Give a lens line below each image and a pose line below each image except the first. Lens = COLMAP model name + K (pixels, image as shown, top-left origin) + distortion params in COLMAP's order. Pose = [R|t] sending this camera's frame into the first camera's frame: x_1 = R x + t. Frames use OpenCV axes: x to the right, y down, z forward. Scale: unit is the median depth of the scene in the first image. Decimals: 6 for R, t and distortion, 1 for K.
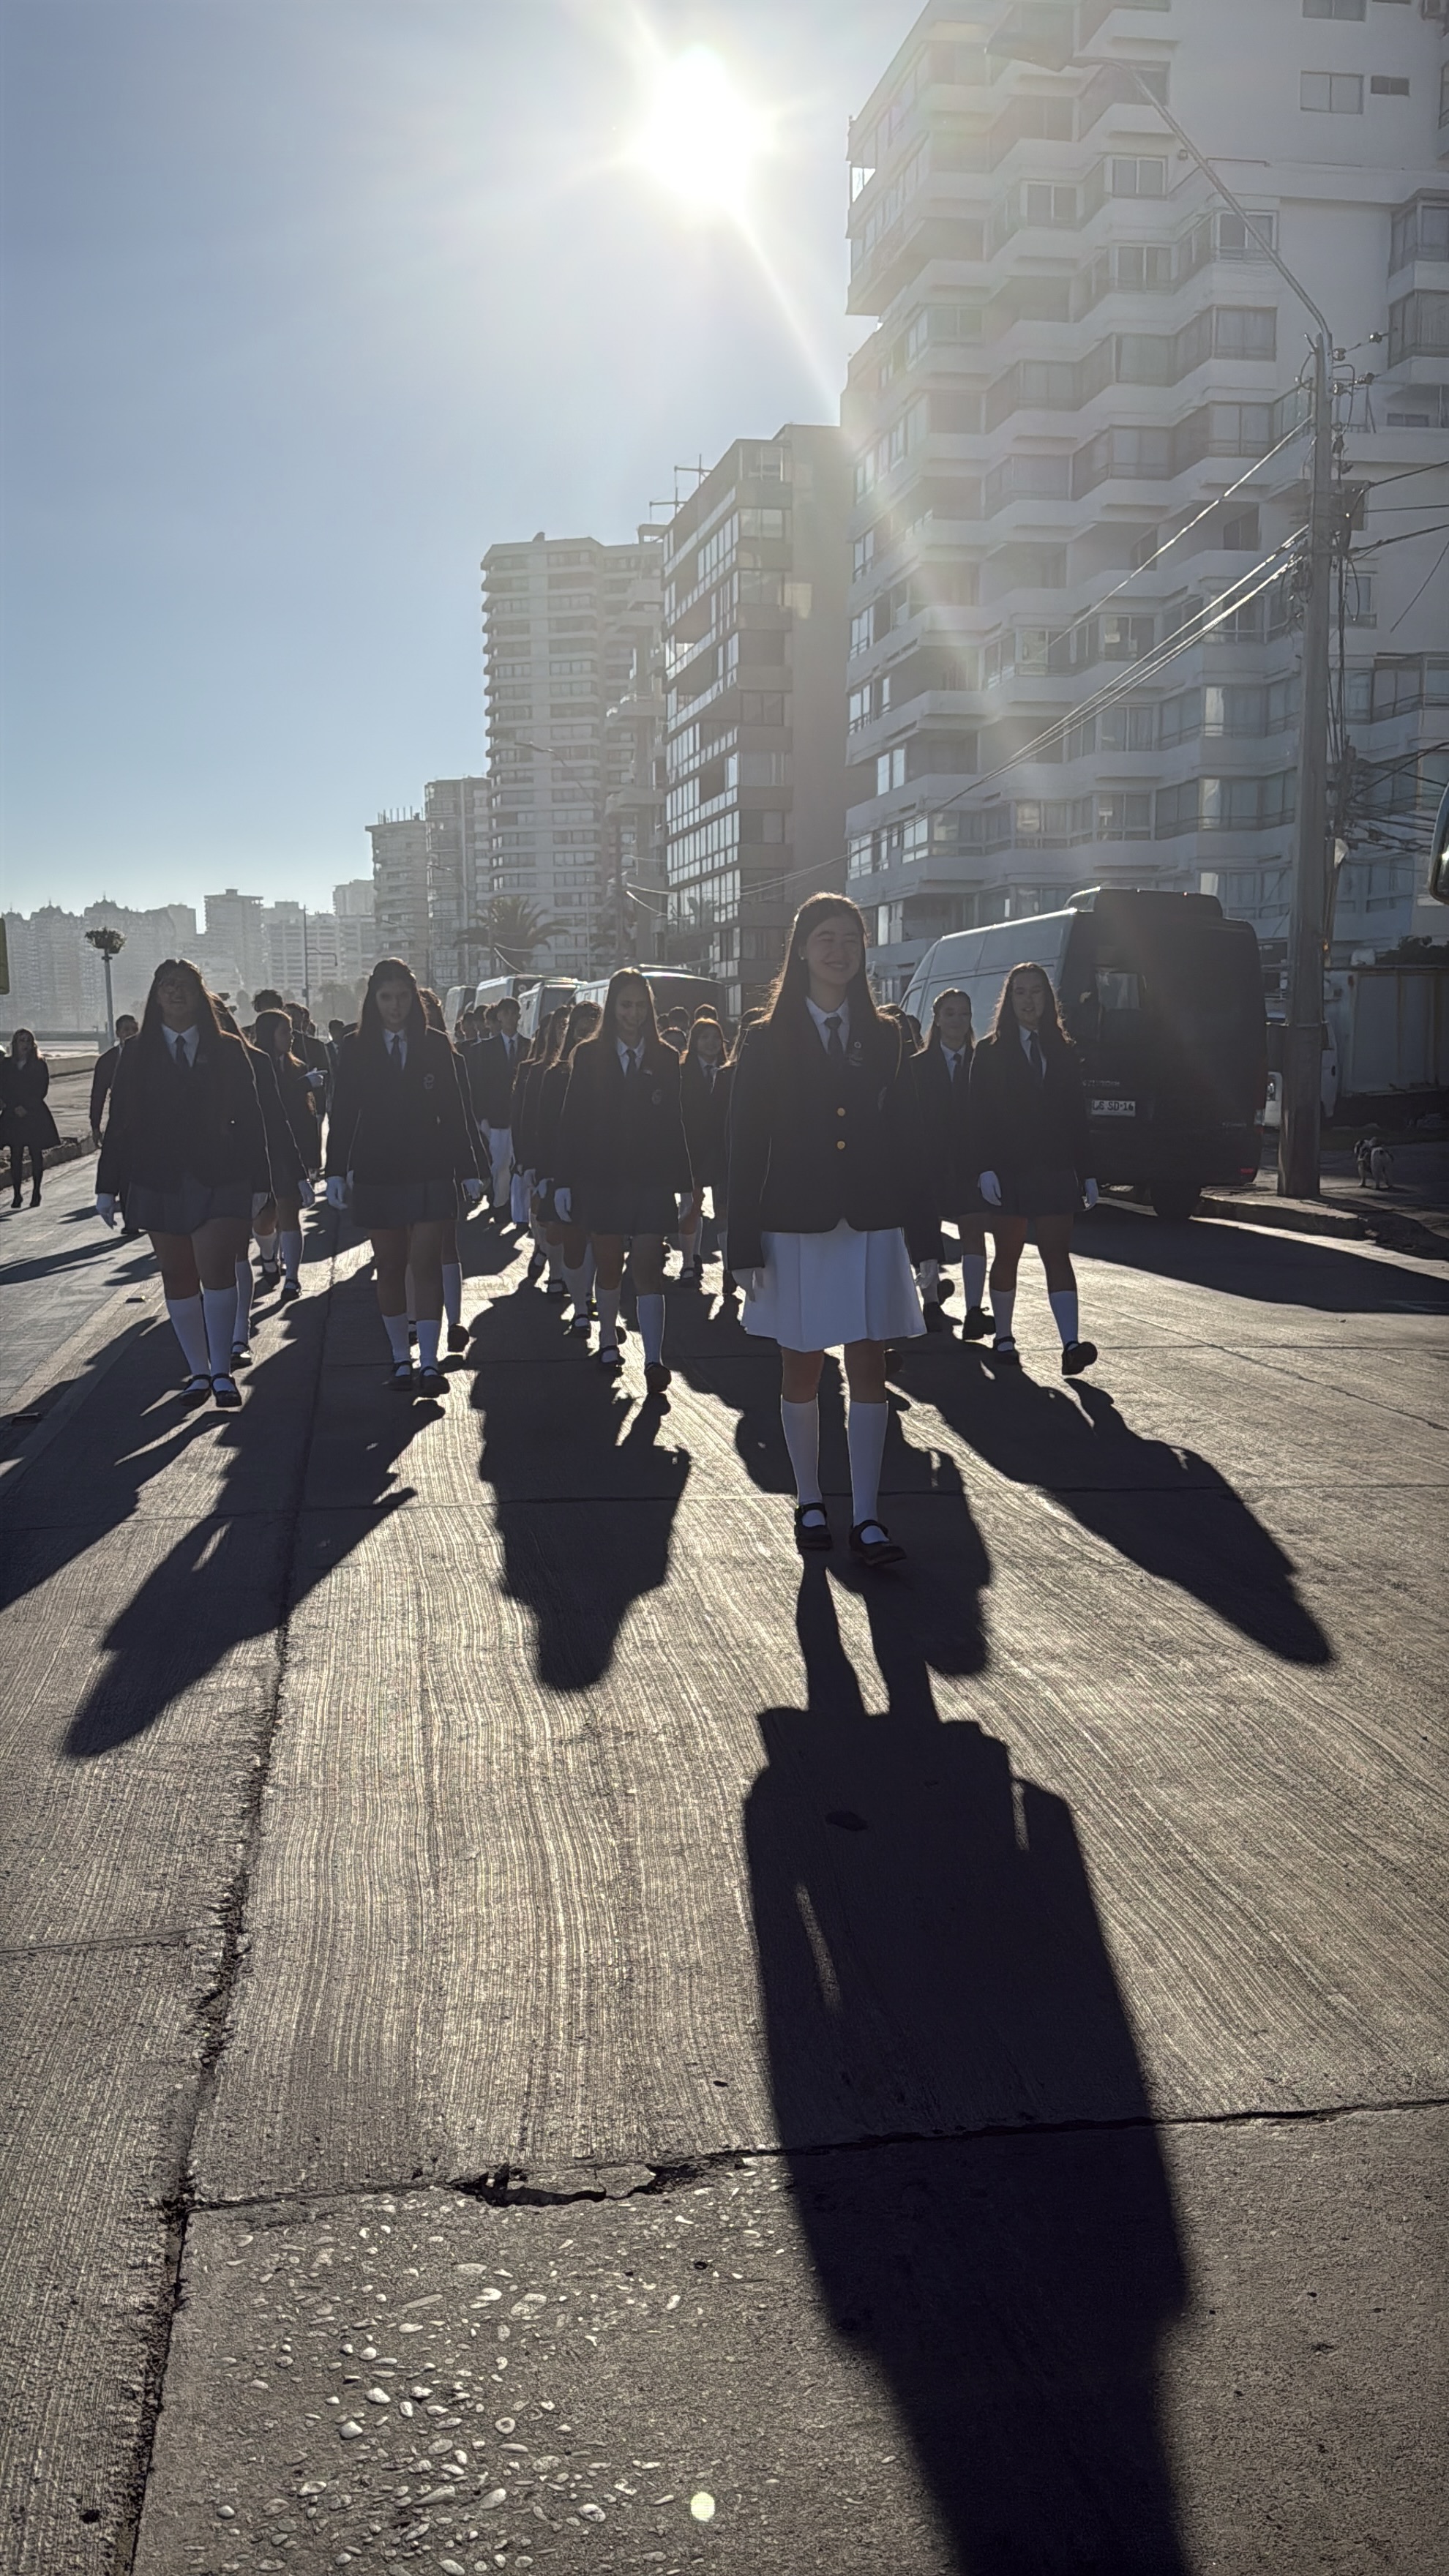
lens RADIAL K [[2436.0, 0, 693.2], [0, 2436.0, 1380.3], [0, 0, 1]] dist [0.053844, 0.000000]
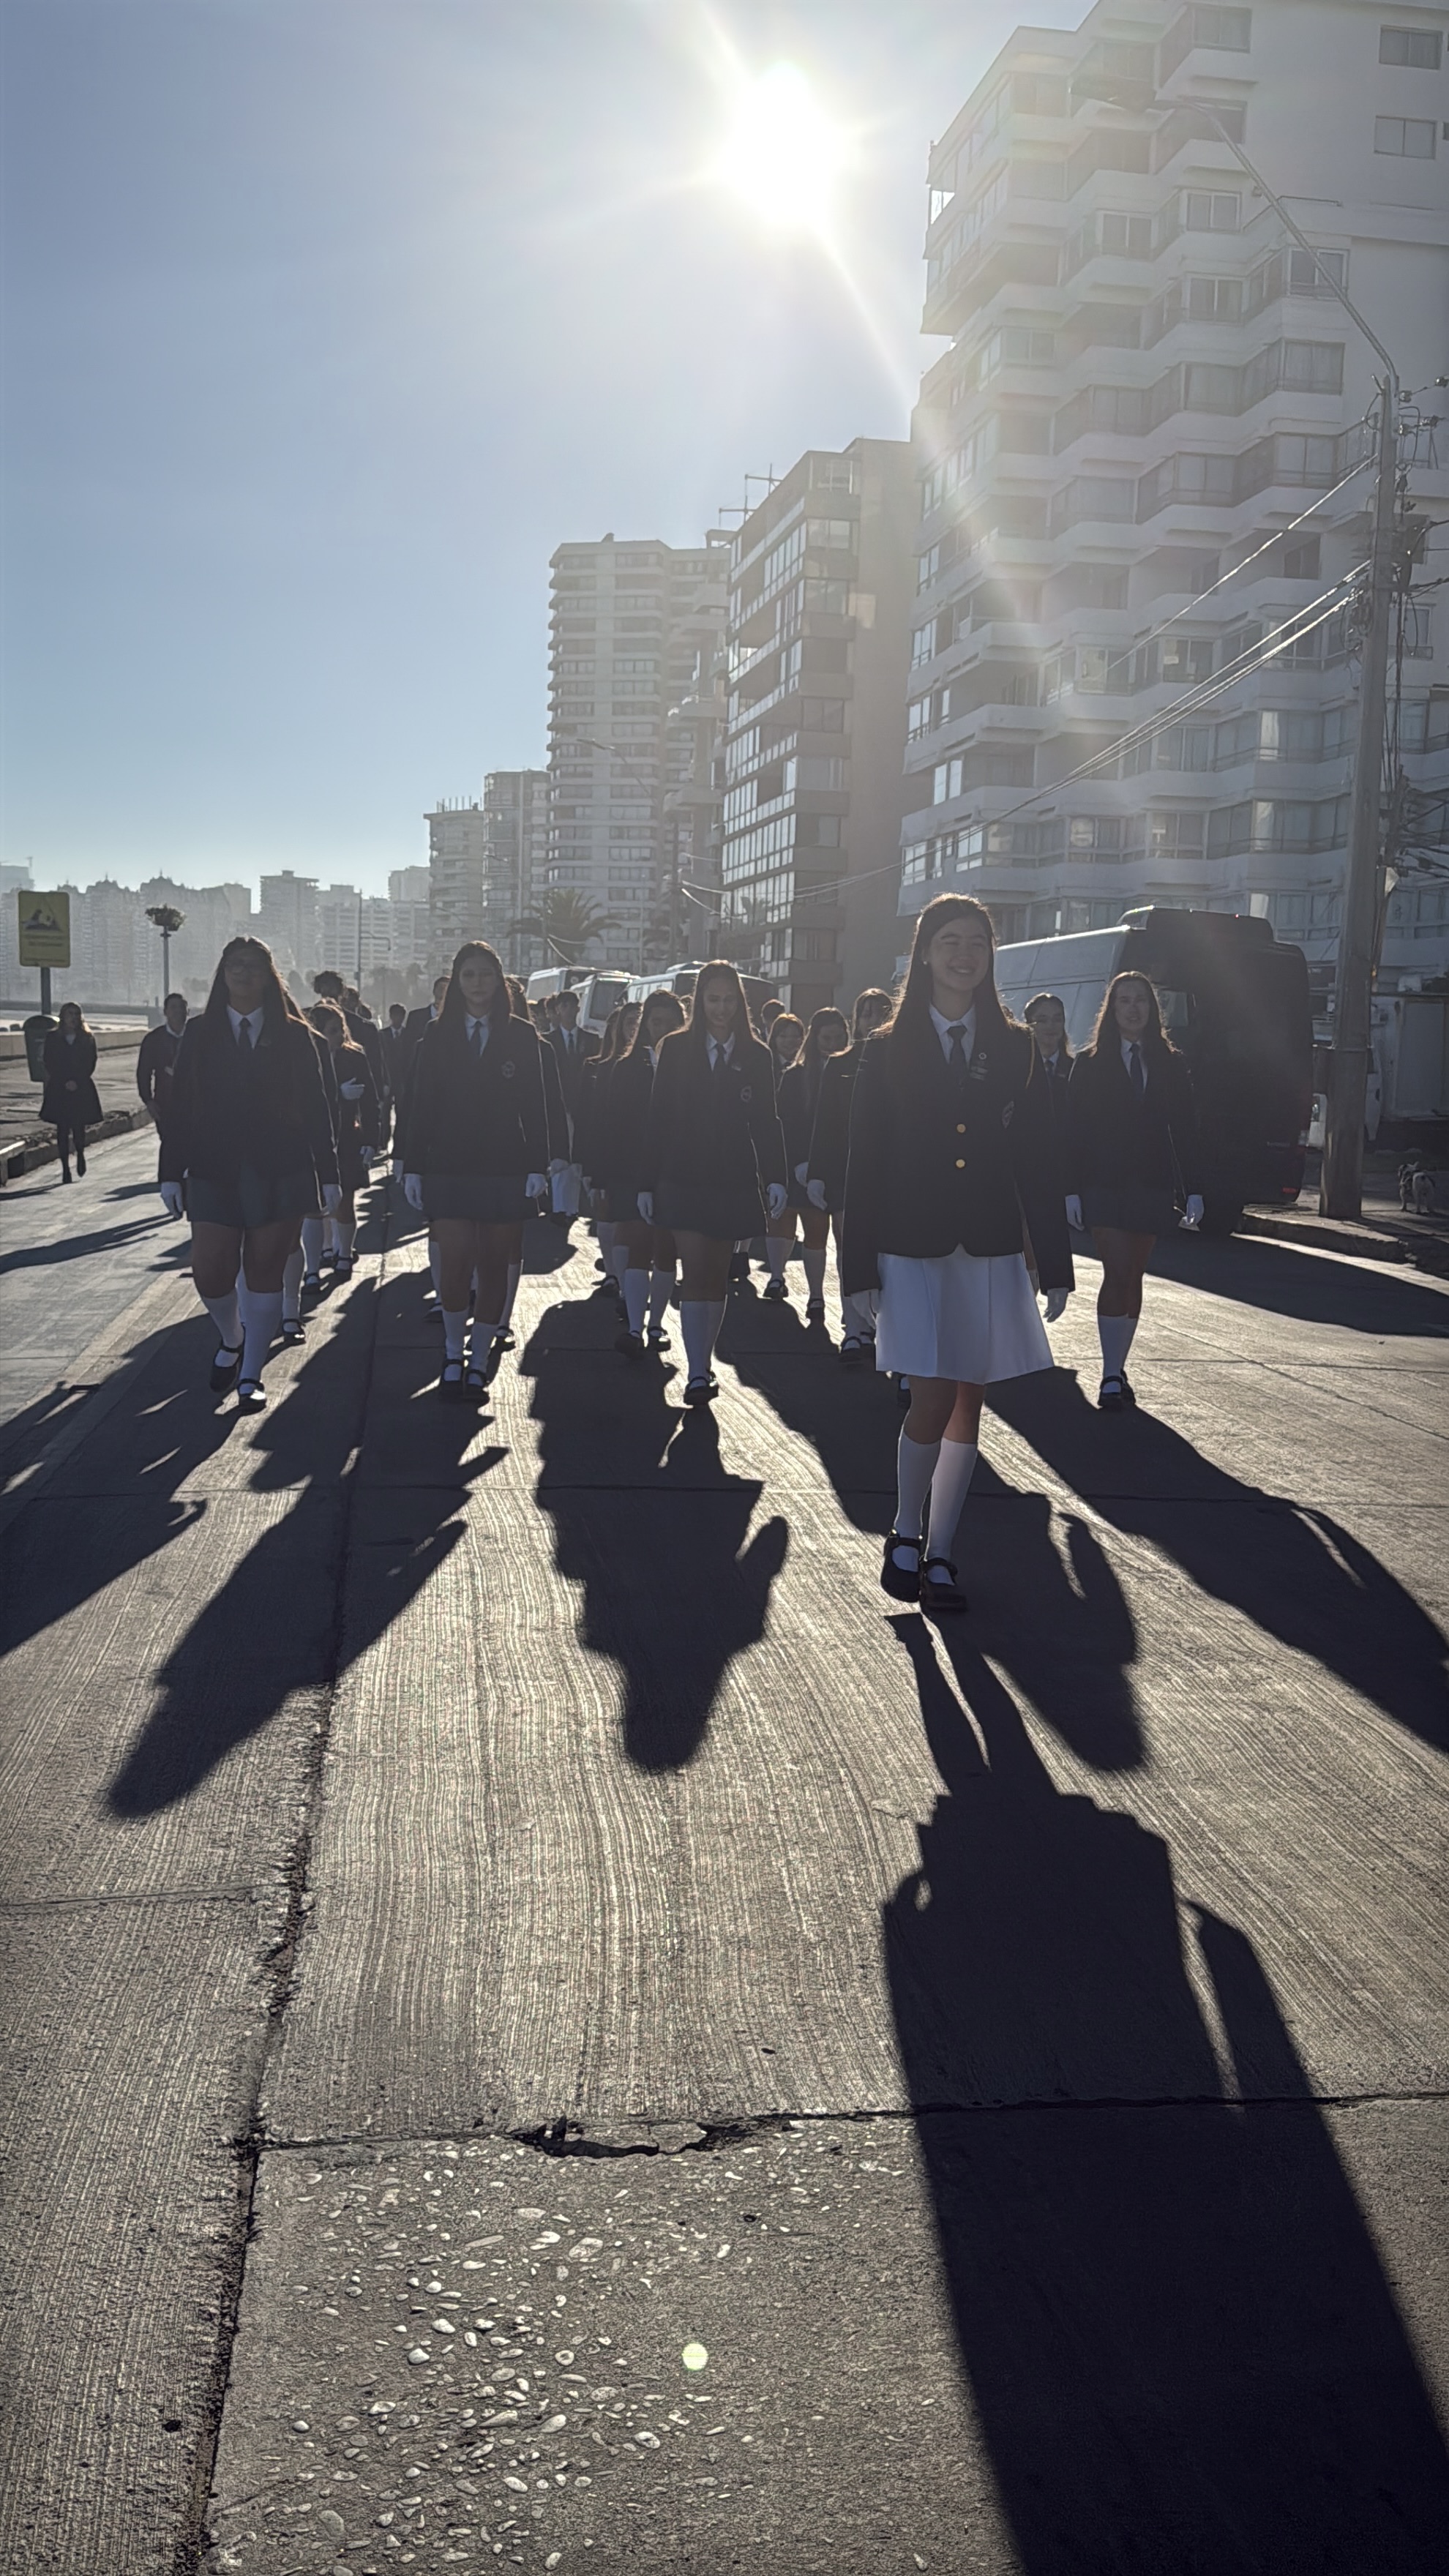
lens RADIAL K [[2436.0, 0, 729.0], [0, 2436.0, 1307.1], [0, 0, 1]] dist [0.053844, 0.000000]
pose [[0.999225, 0.039360, -0.000342, -0.007329], [-0.039353, 0.998819, -0.028511, 0.000687], [-0.000781, 0.028502, 0.999593, -0.021118]]
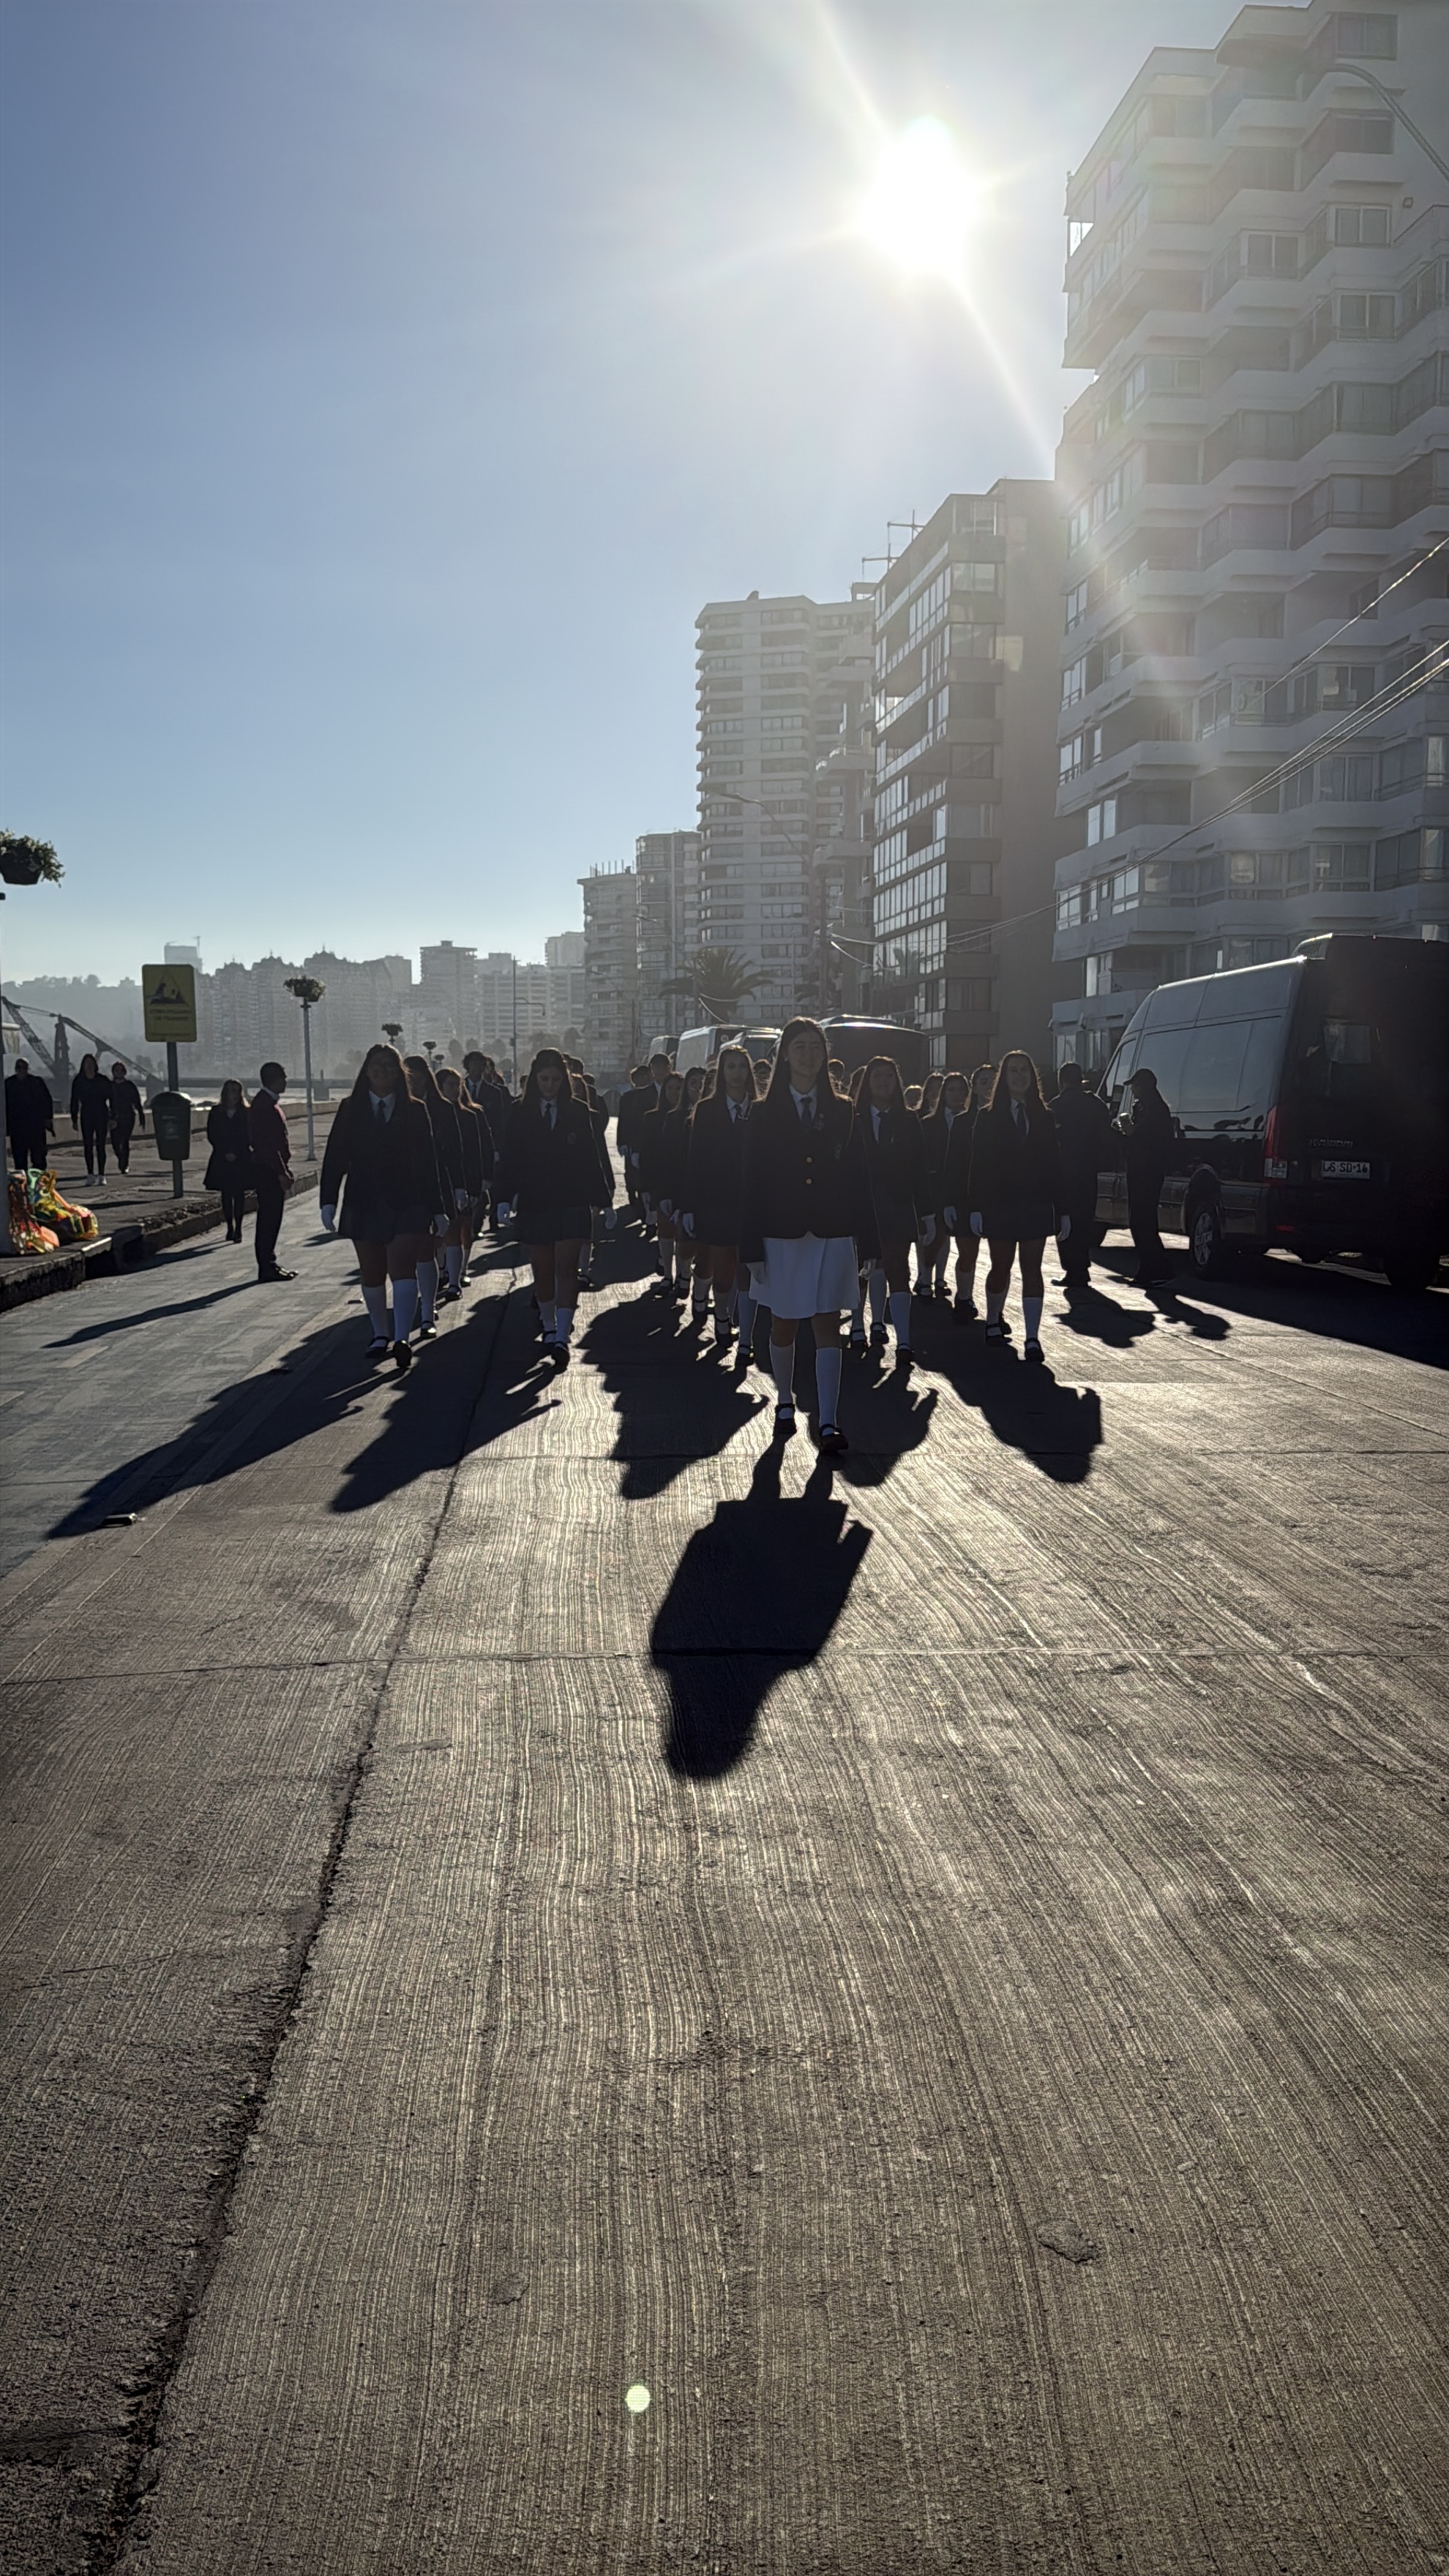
lens RADIAL K [[2436.0, 0, 745.5], [0, 2436.0, 1345.1], [0, 0, 1]] dist [0.053844, 0.000000]
pose [[0.998036, 0.013552, -0.061156, 0.006559], [-0.015654, 0.999298, -0.034037, -0.026008], [0.060652, 0.034927, 0.997548, 0.165235]]
